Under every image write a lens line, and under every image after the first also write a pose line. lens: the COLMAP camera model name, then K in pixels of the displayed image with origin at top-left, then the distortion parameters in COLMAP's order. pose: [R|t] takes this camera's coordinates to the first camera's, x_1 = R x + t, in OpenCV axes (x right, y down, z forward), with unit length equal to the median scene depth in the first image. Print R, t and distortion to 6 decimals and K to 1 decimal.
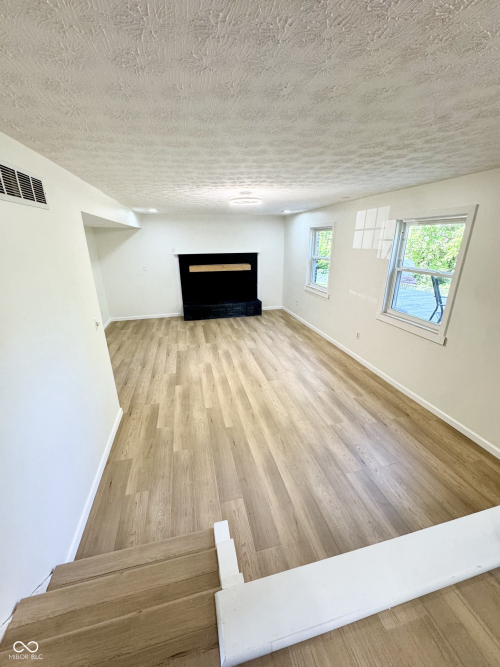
lens RADIAL K [[265.7, 0, 250.1], [0, 265.7, 333.7], [0, 0, 1]] dist [-0.002490, -0.000305]
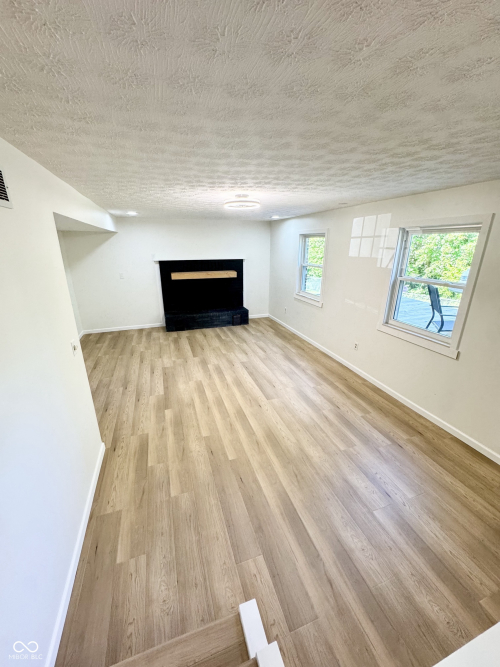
lens RADIAL K [[265.7, 0, 249.5], [0, 265.7, 333.7], [0, 0, 1]] dist [-0.002490, -0.000305]
pose [[0.995997, -0.019979, 0.087126, -0.087112], [0.021401, 0.999652, -0.015425, -0.046747], [-0.086787, 0.017227, 0.996078, 0.106975]]
